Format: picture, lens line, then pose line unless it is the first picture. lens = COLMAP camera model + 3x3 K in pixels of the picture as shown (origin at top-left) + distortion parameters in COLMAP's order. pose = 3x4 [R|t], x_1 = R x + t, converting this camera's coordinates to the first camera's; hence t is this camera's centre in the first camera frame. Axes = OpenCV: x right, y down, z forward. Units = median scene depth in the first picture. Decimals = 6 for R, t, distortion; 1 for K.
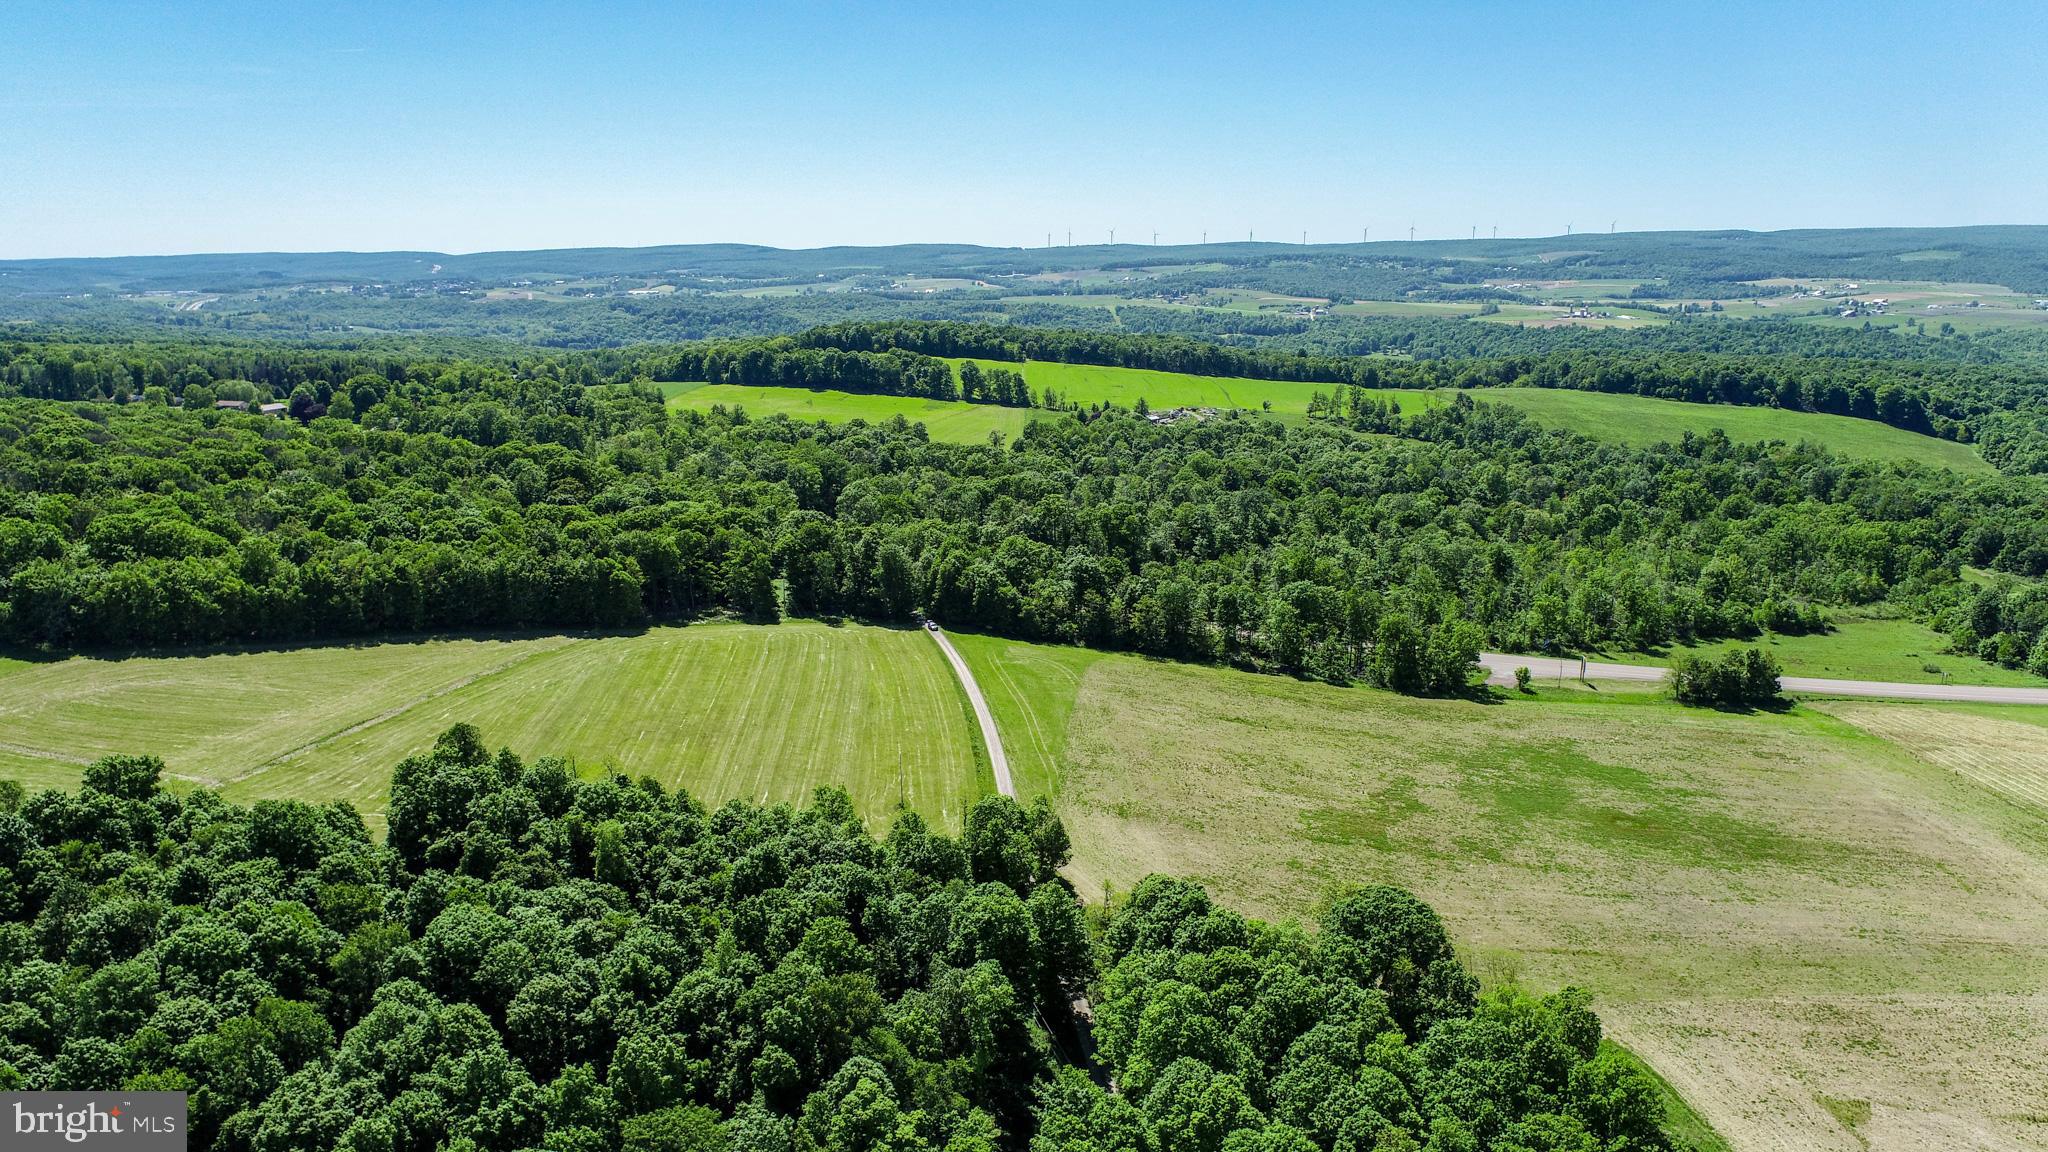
lens RADIAL K [[1384.1, 0, 1025.7], [0, 1384.1, 579.3], [0, 0, 1]] dist [-0.015760, 0.005962]
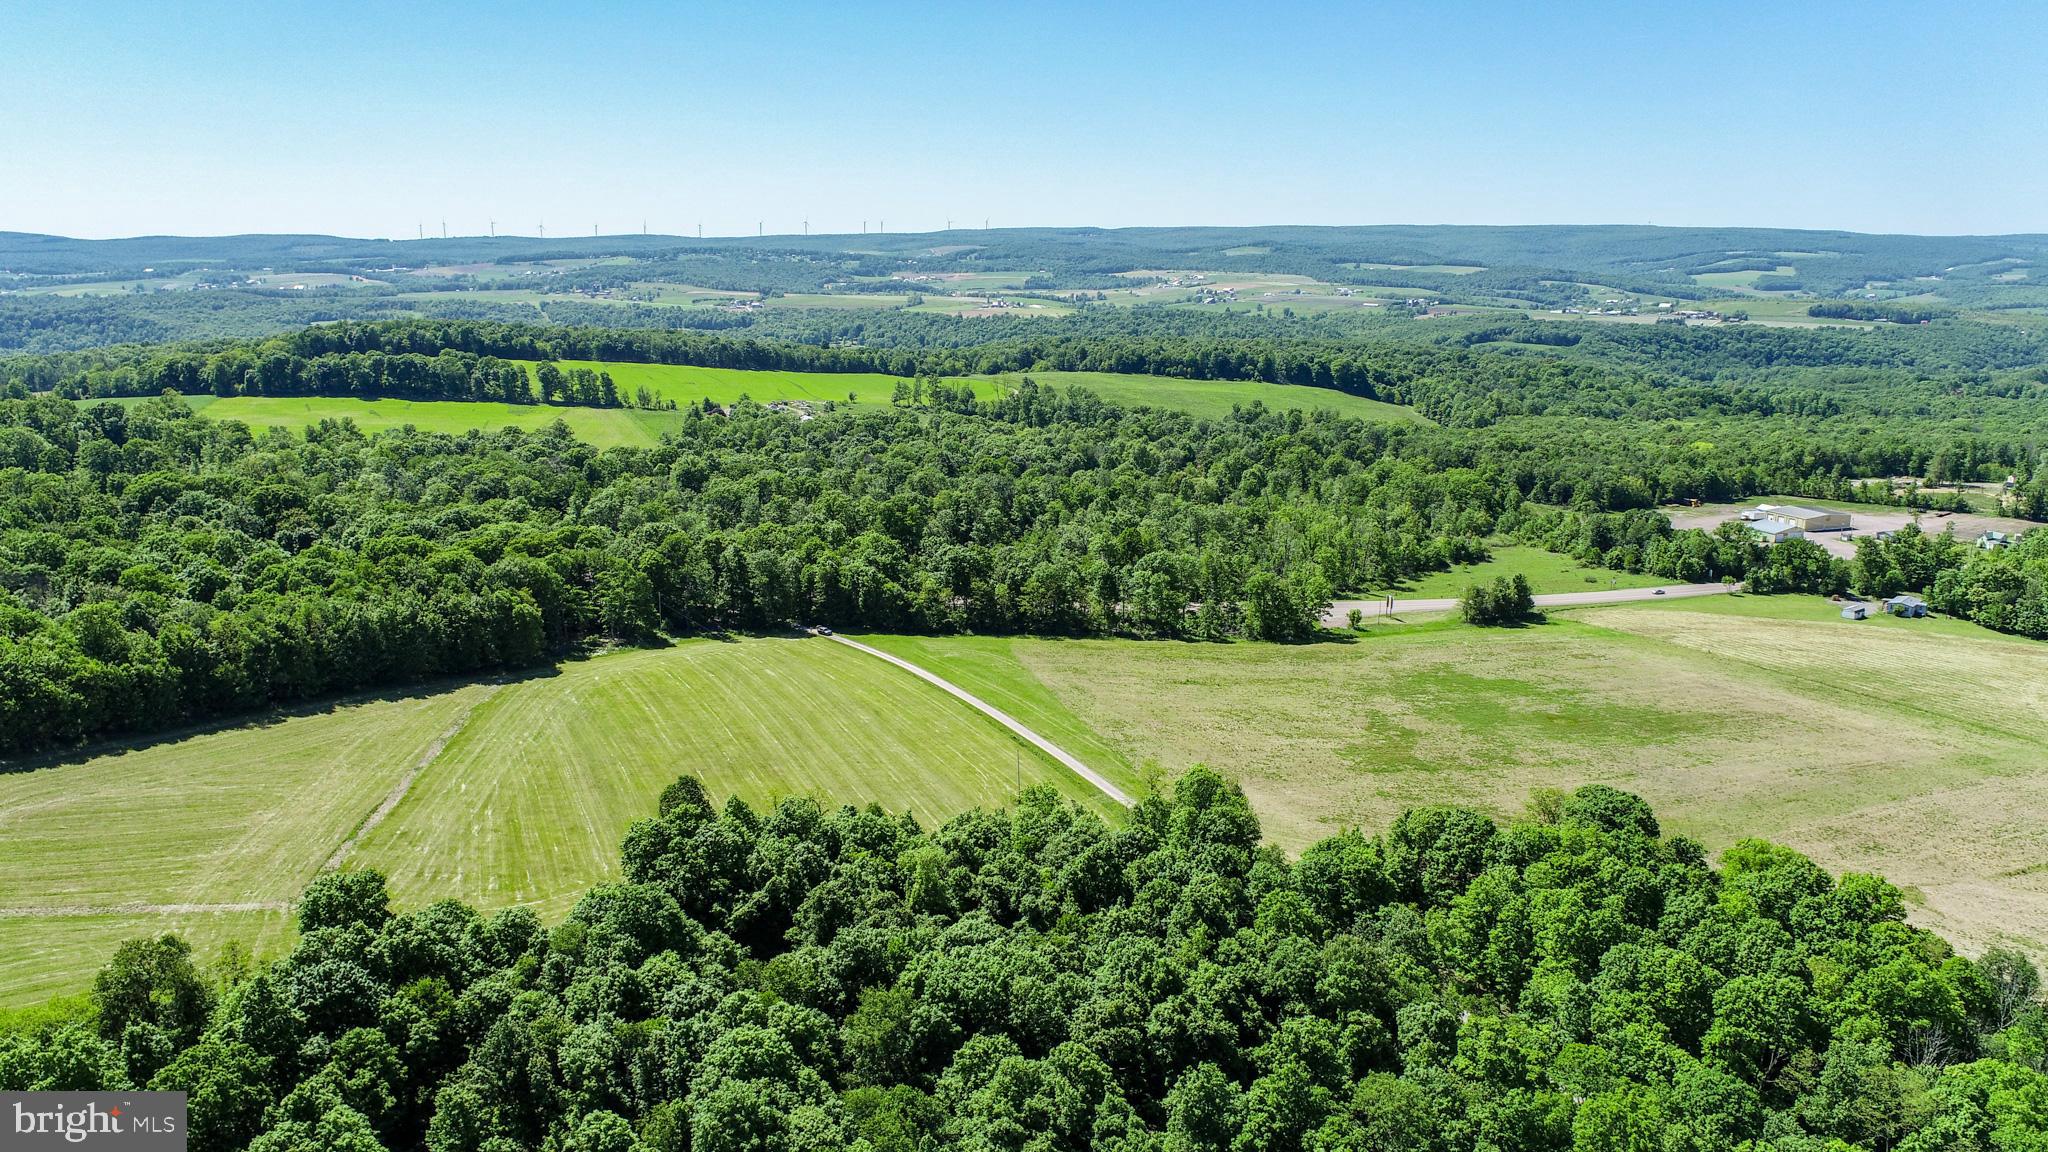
lens RADIAL K [[1384.1, 0, 1025.5], [0, 1384.1, 576.9], [0, 0, 1]] dist [-0.015760, 0.005962]
pose [[0.905416, -0.091940, 0.414451, -0.129555], [0.090820, 0.995614, 0.022456, -0.004902], [-0.414698, 0.017309, 0.909795, 0.024915]]
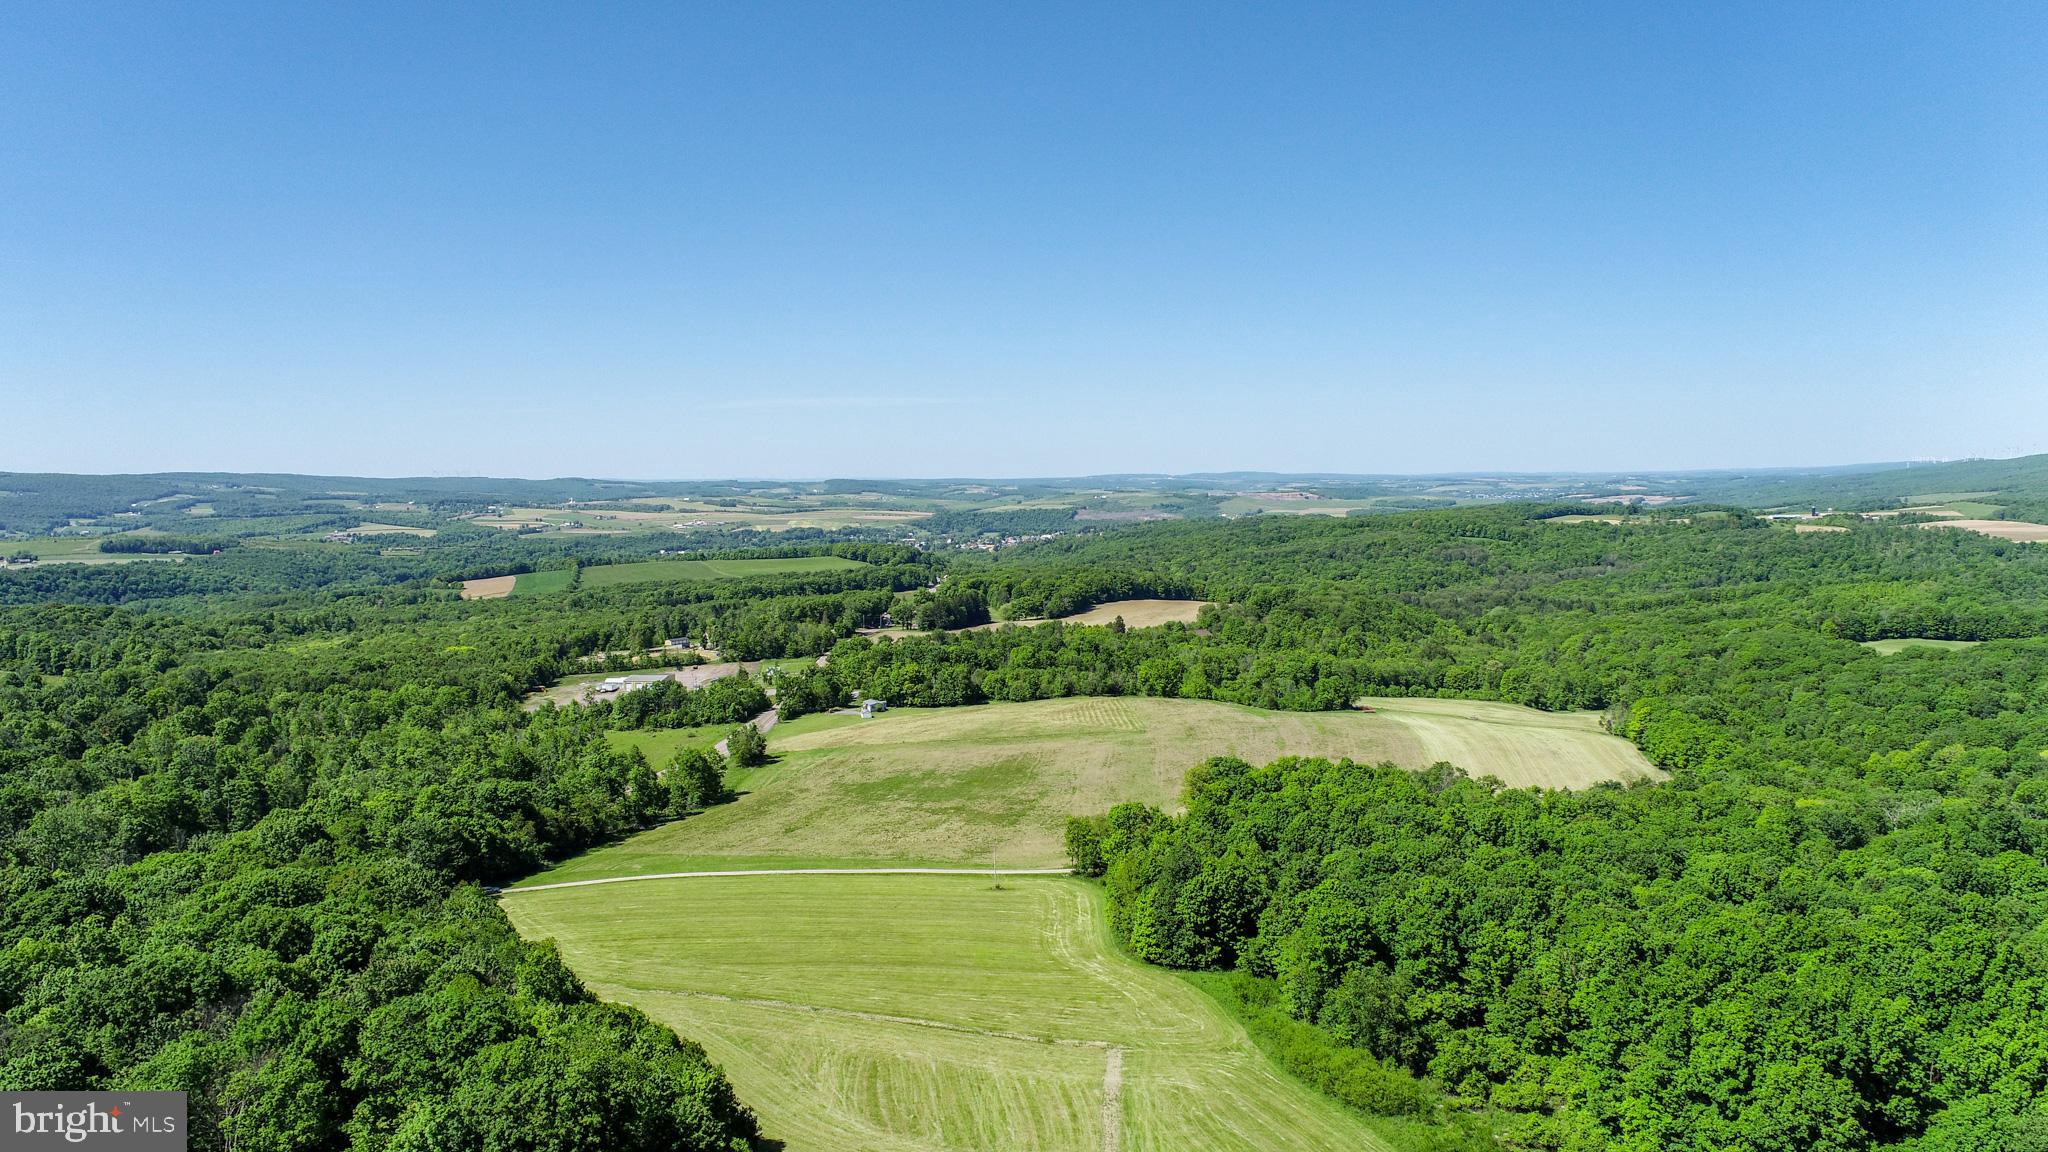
lens RADIAL K [[1384.1, 0, 1022.6], [0, 1384.1, 561.6], [0, 0, 1]] dist [-0.015760, 0.005962]
pose [[-0.070888, -0.051014, 0.996179, -0.357540], [0.234419, 0.969869, 0.066348, -0.054584], [-0.969548, 0.238226, -0.056793, 0.258567]]
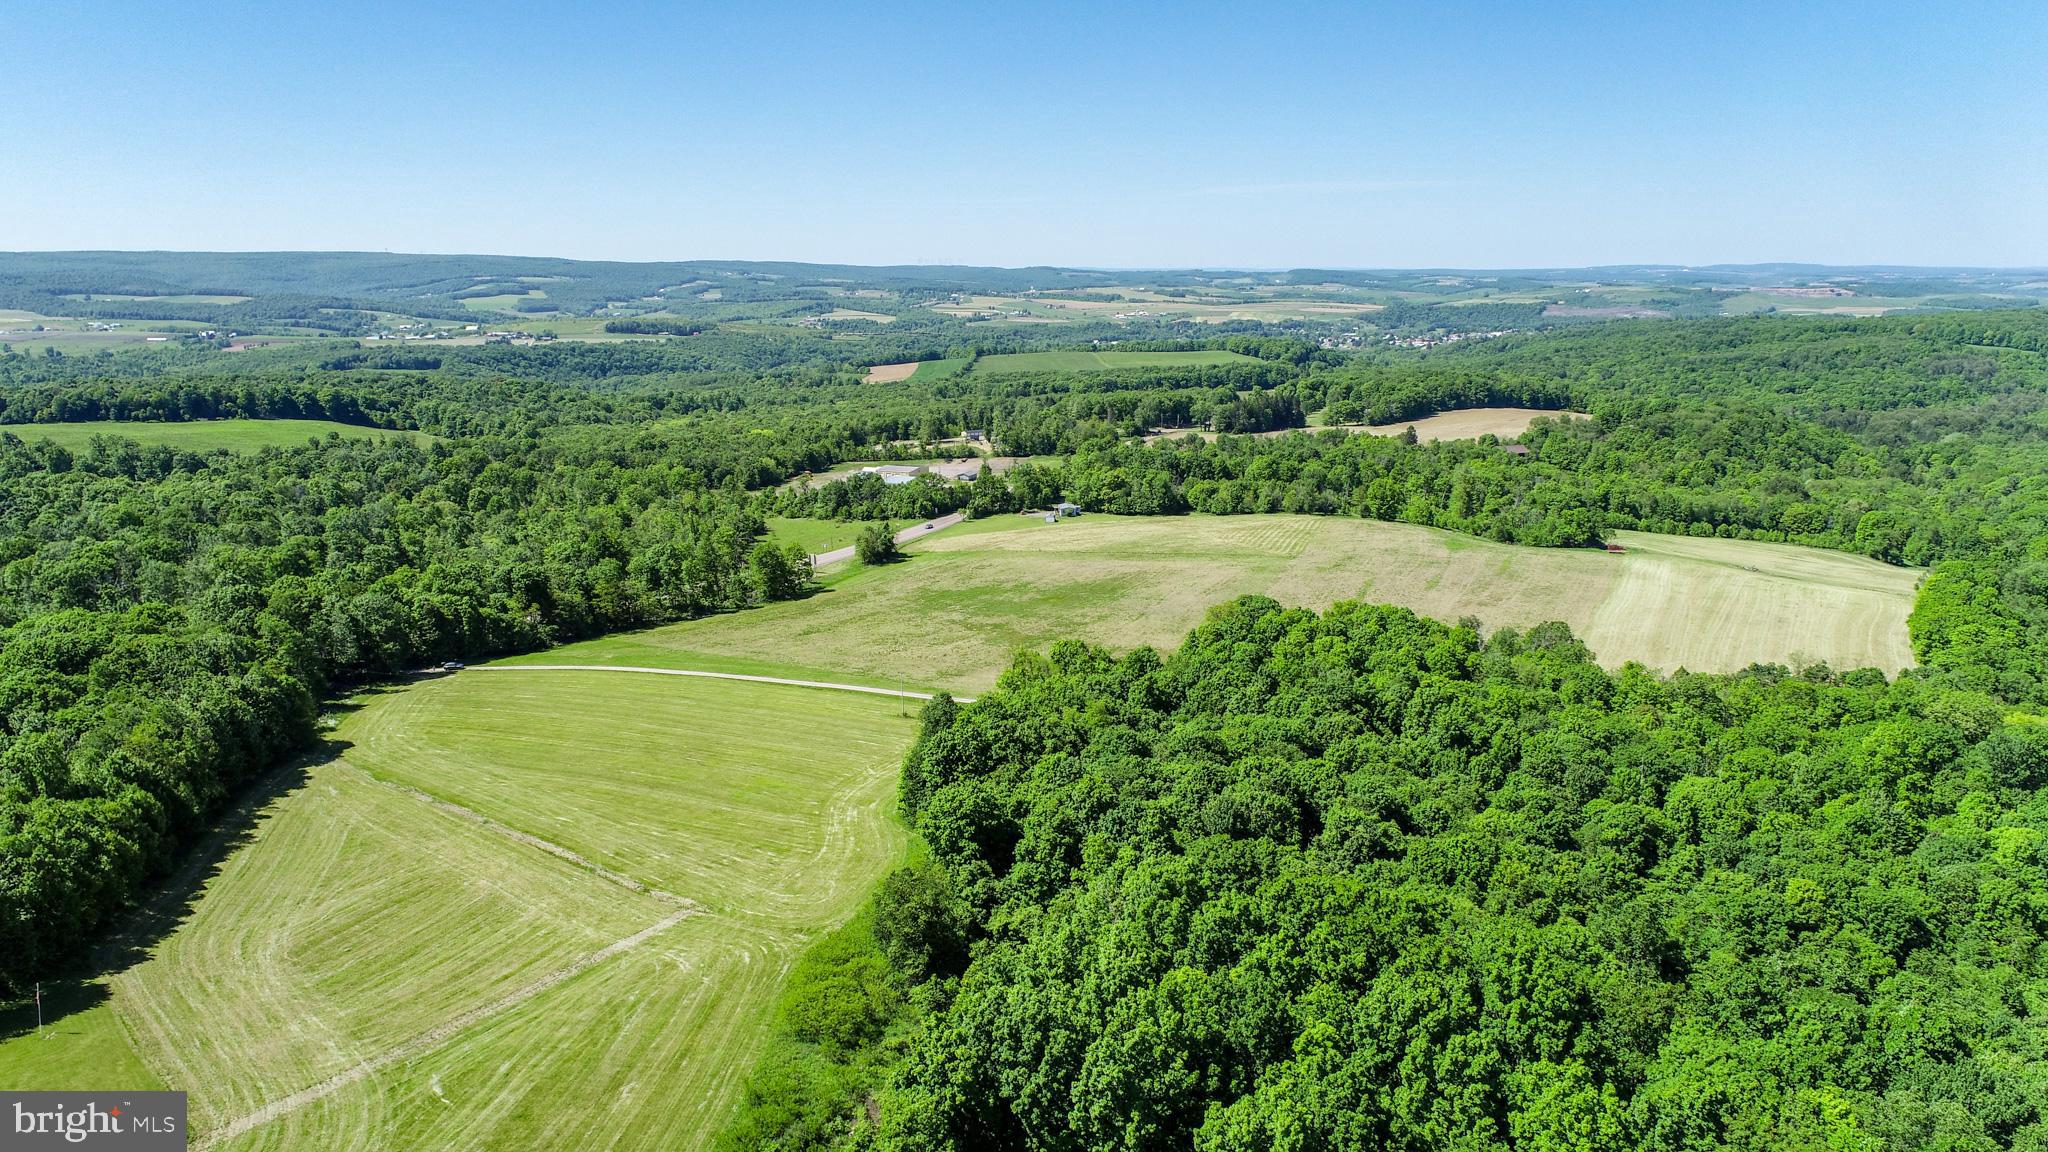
lens RADIAL K [[1384.1, 0, 1024.7], [0, 1384.1, 558.7], [0, 0, 1]] dist [-0.015760, 0.005962]
pose [[0.266403, -0.189205, 0.945109, -0.312450], [0.220446, 0.966515, 0.131352, -0.027203], [-0.938314, 0.173353, 0.299191, 0.137167]]
